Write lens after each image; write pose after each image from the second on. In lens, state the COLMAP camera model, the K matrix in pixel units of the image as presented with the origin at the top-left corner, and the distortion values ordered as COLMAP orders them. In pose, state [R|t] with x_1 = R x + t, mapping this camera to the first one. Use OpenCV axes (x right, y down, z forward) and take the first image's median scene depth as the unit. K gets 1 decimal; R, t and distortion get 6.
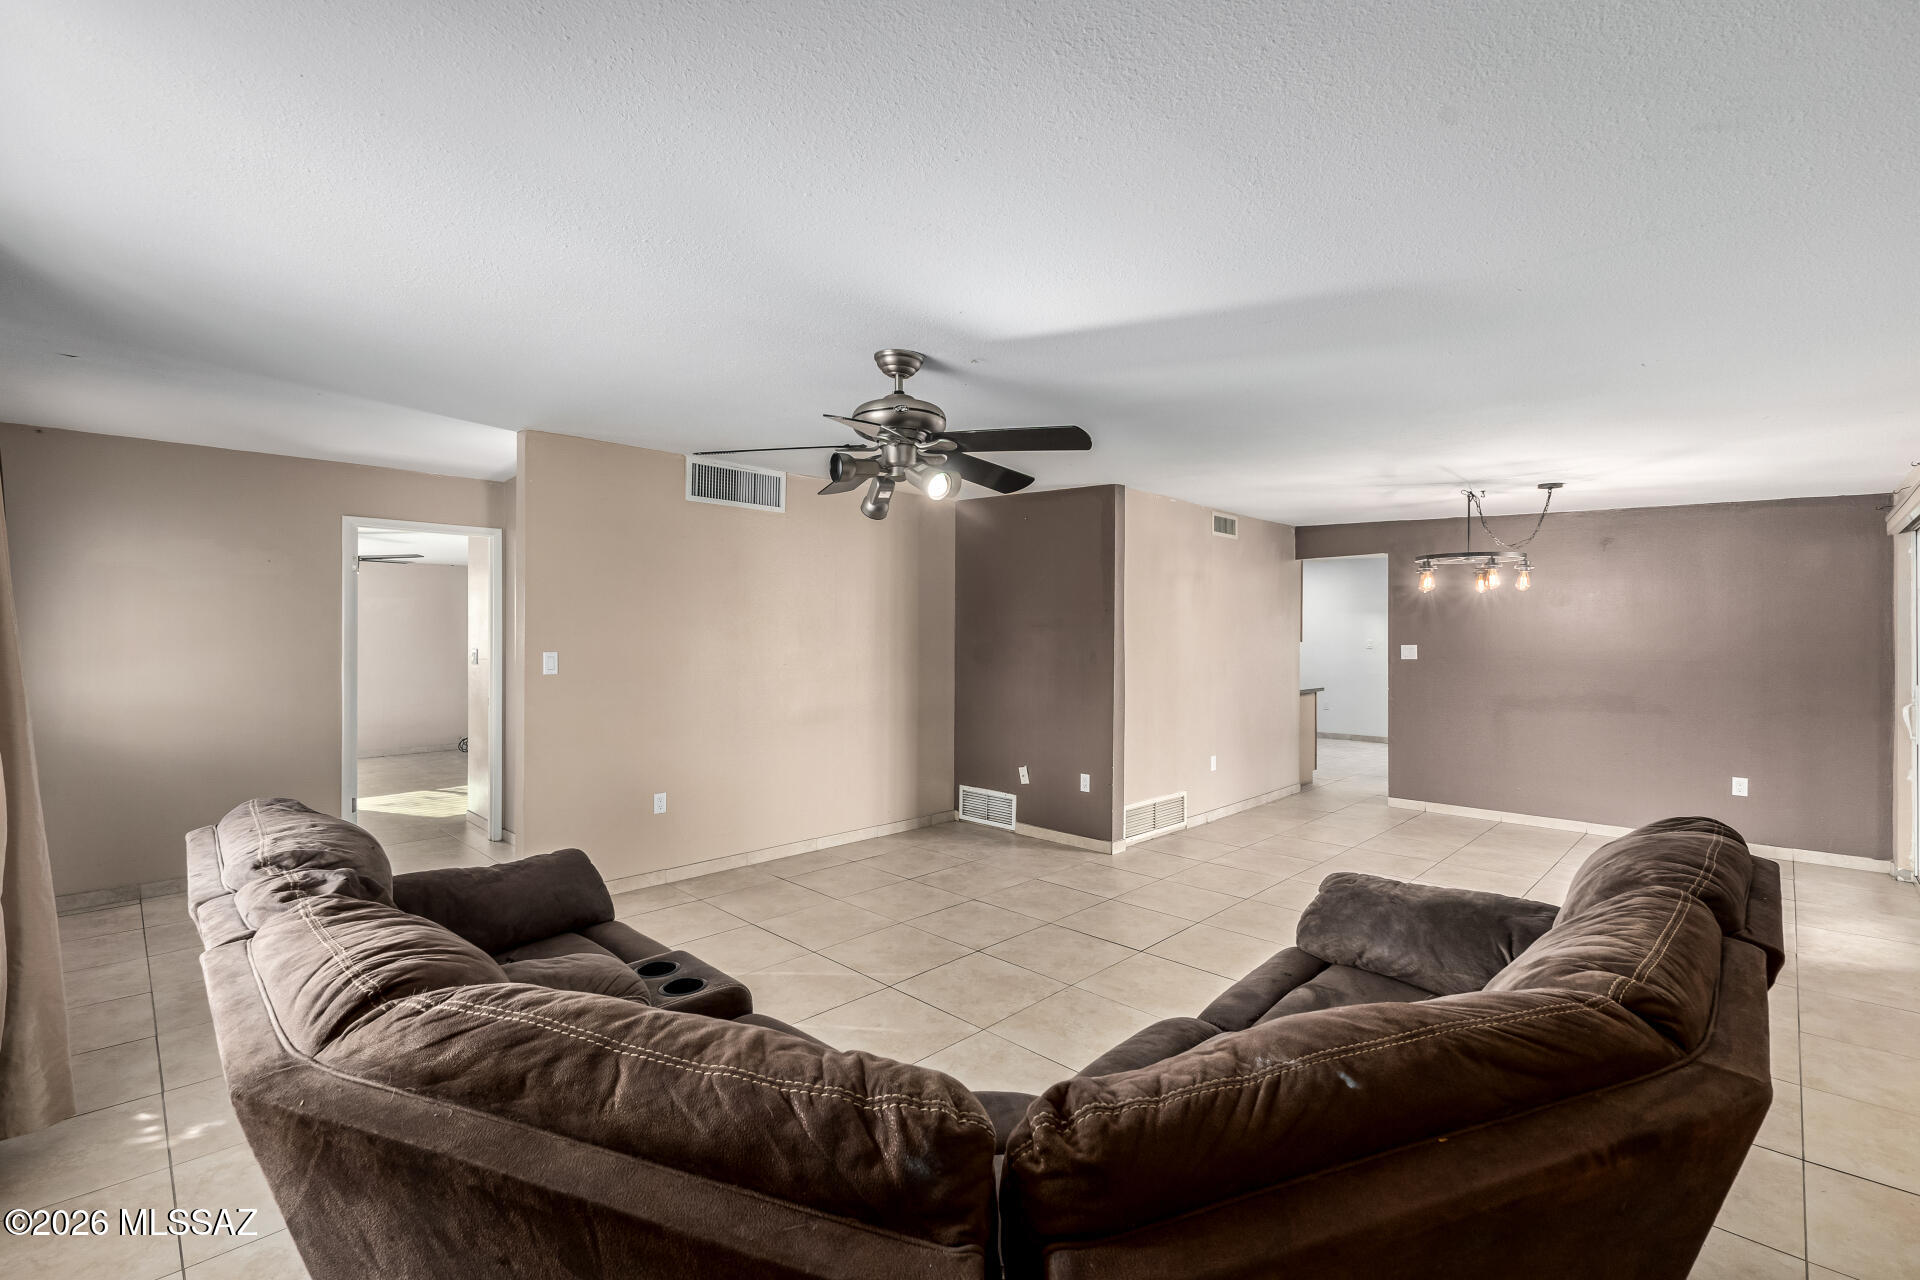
lens RADIAL K [[840.2, 0, 959.9], [0, 840.2, 621.3], [0, 0, 1]] dist [-0.000602, 0.000043]
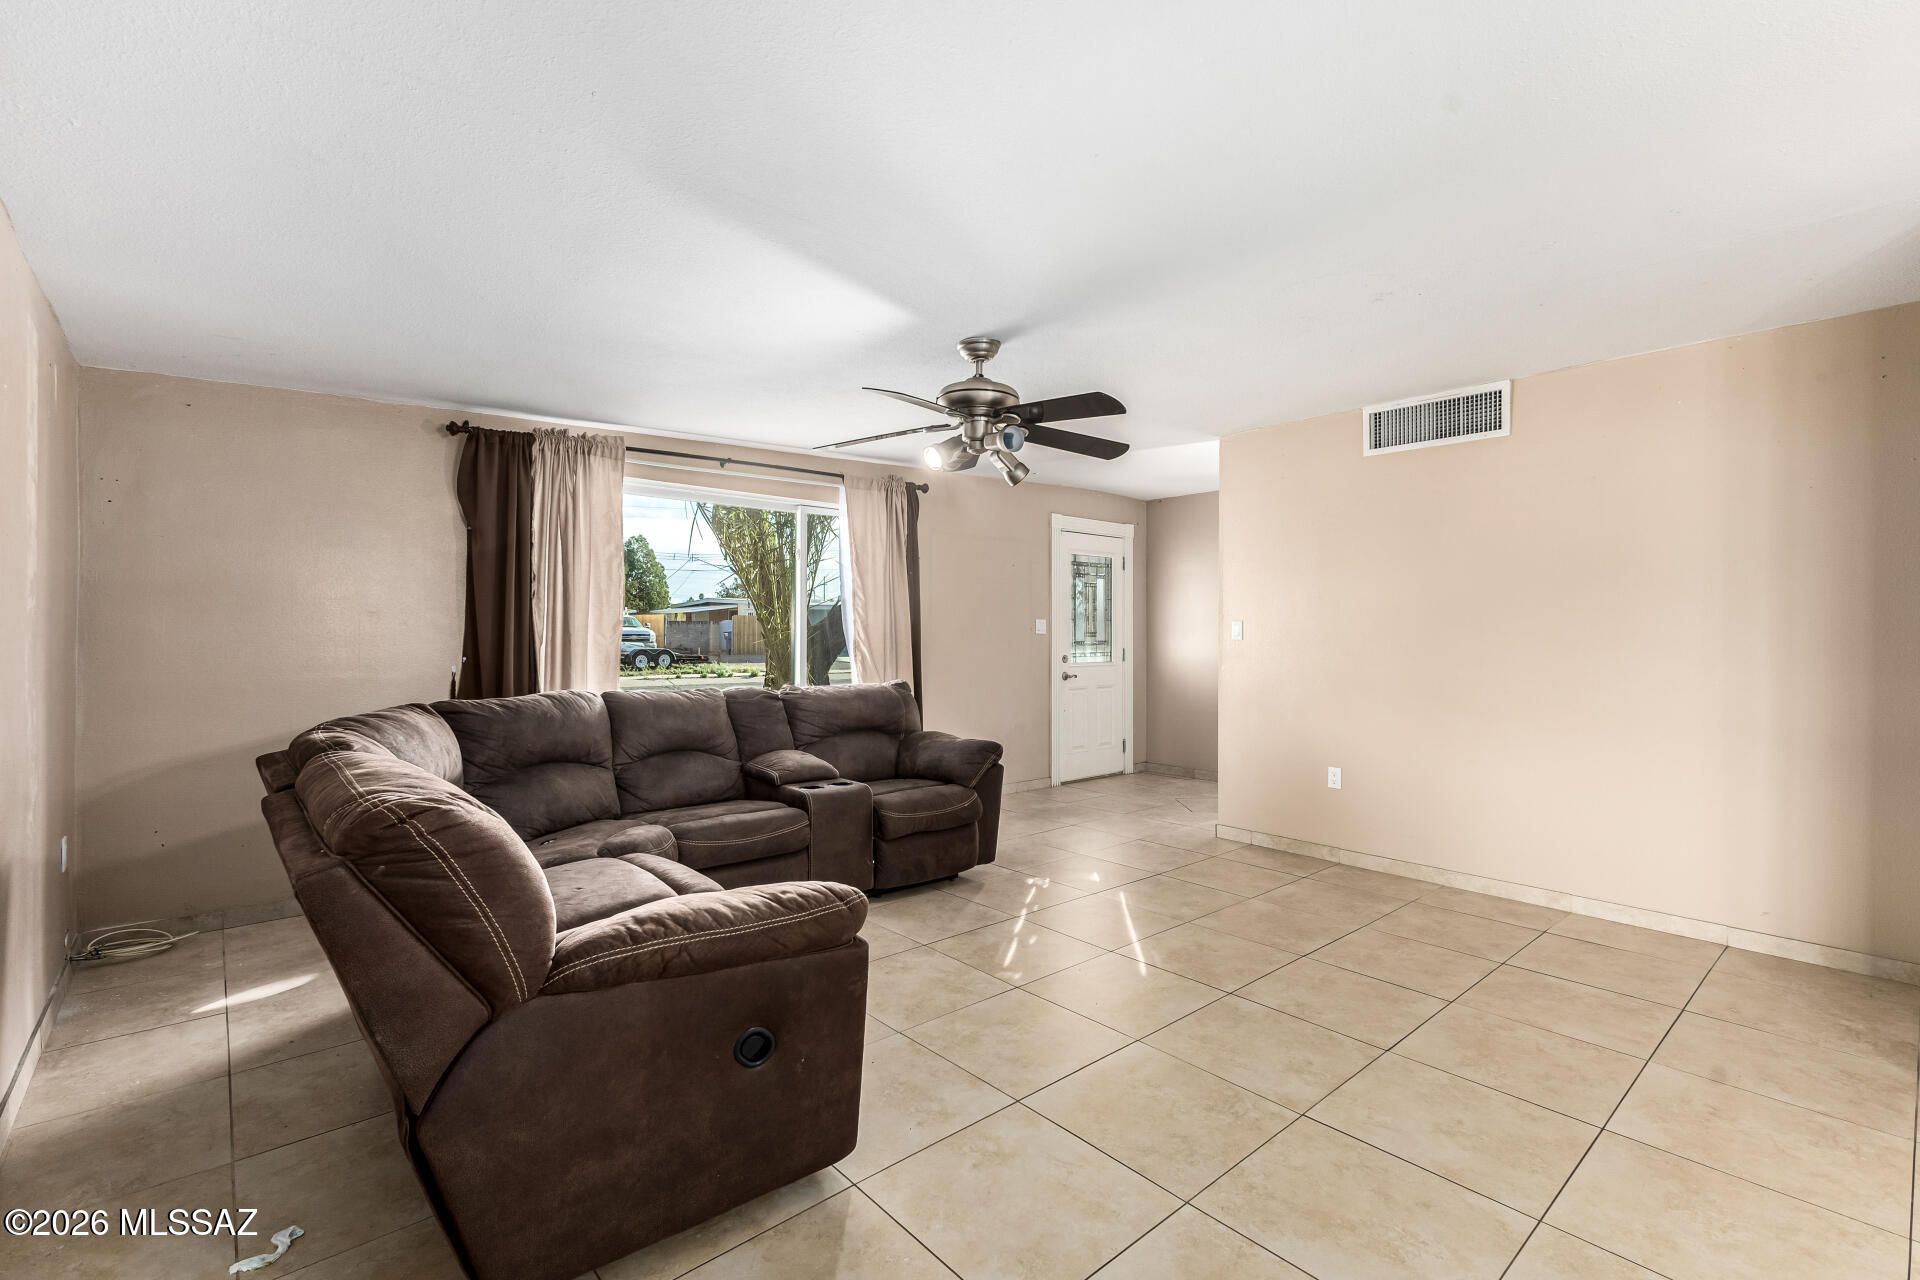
lens RADIAL K [[850.3, 0, 953.7], [0, 850.3, 636.8], [0, 0, 1]] dist [0.001467, 0.000619]
pose [[-0.080039, 0.002754, -0.996788, 0.664918], [0.010697, 0.999941, 0.001903, 0.049054], [0.996734, -0.010511, -0.080064, 0.658818]]
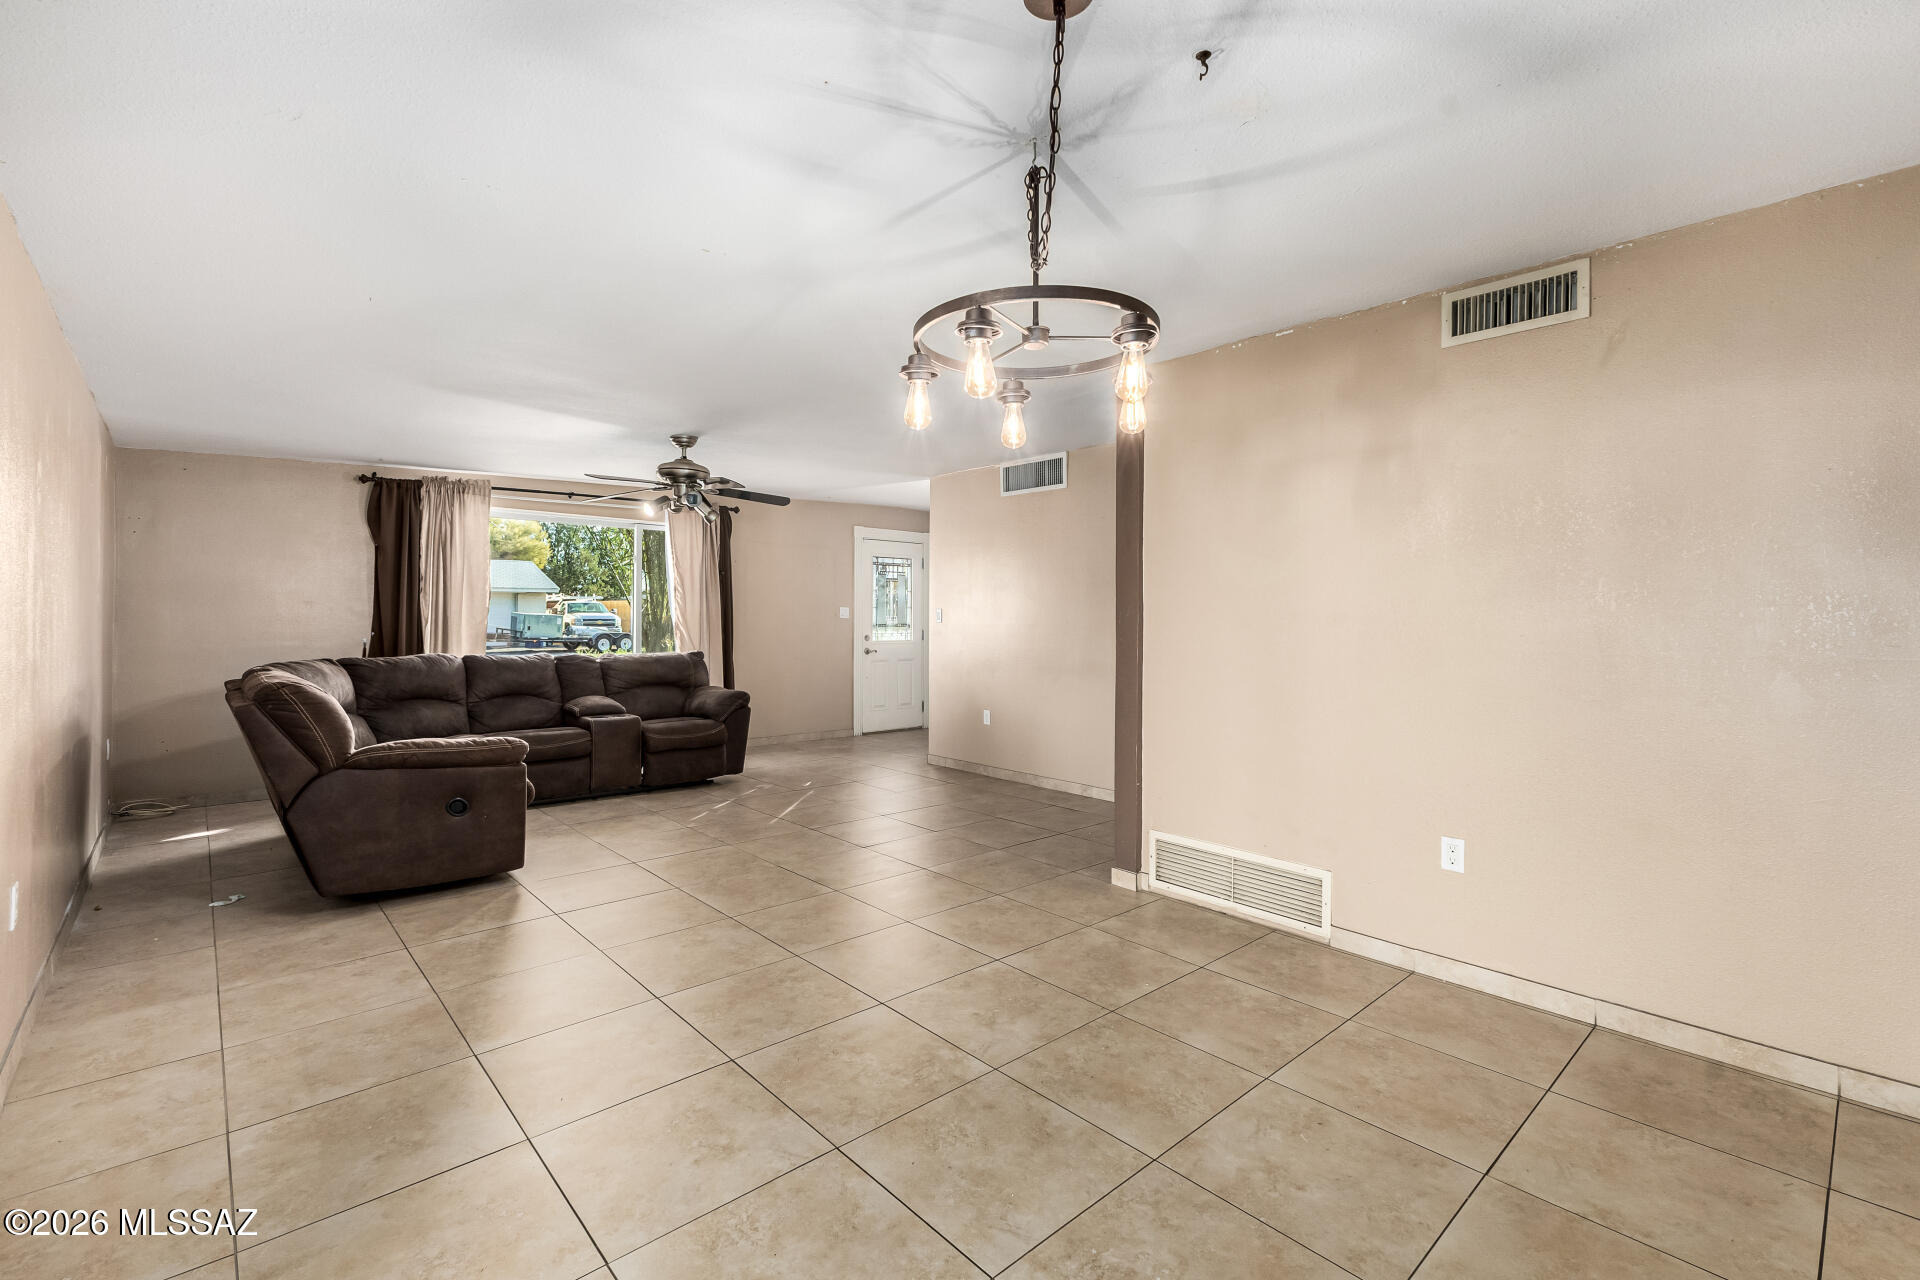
lens RADIAL K [[840.2, 0, 959.9], [0, 840.2, 621.3], [0, 0, 1]] dist [-0.000602, 0.000043]
pose [[-0.057285, 0.000458, -0.998358, 1.064630], [0.008220, 0.999966, -0.000012, 0.057119], [0.998324, -0.008208, -0.057287, 1.059890]]
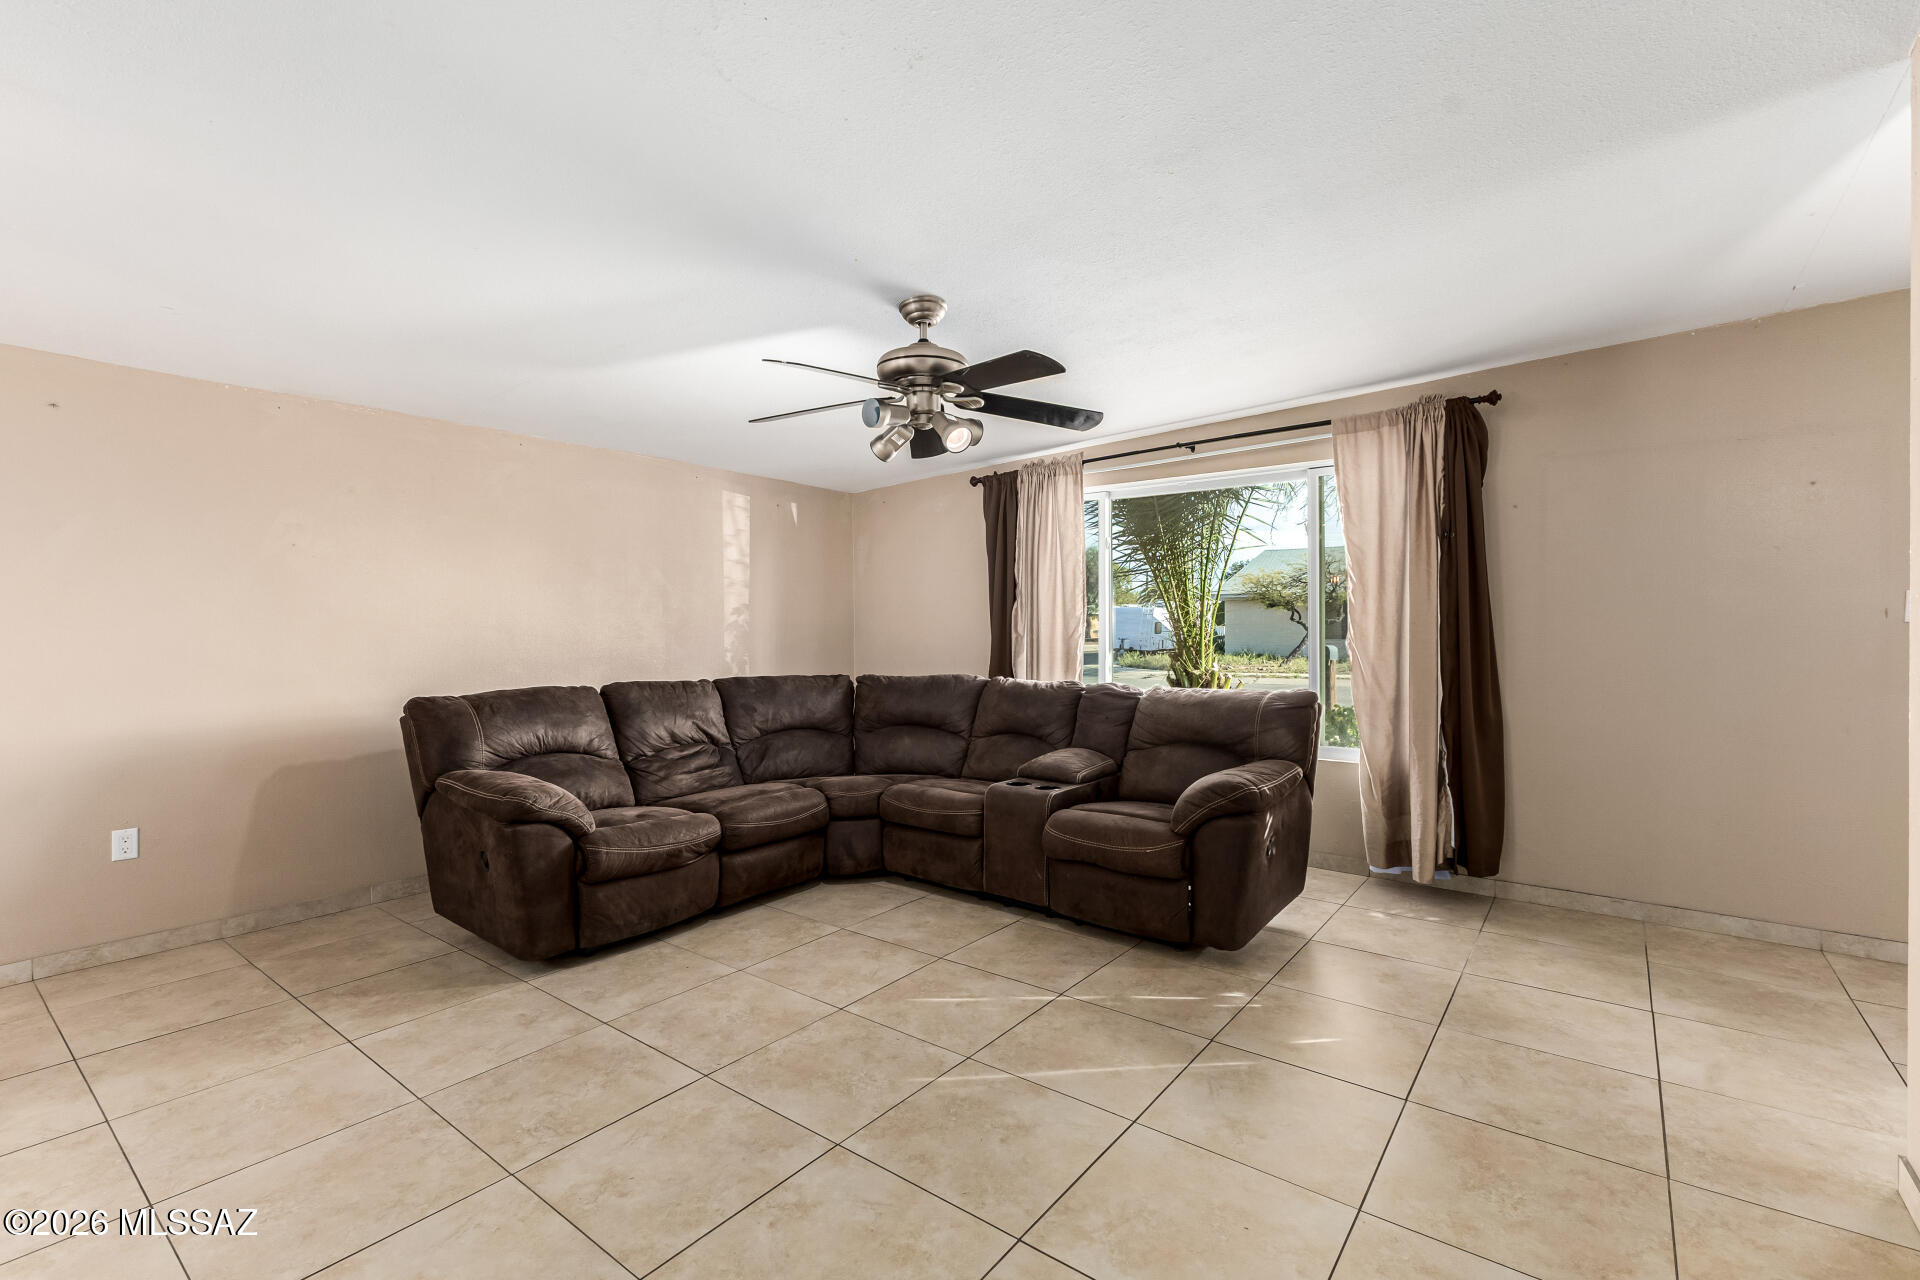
lens RADIAL K [[841.8, 0, 960.0], [0, 841.8, 640.0], [0, 0, 1]] dist [0.010863, 0.000065]
pose [[-0.992958, 0.006609, -0.118279, 0.004574], [0.006977, 0.999972, -0.002695, 0.058553], [0.118258, -0.003501, -0.992977, 1.253625]]
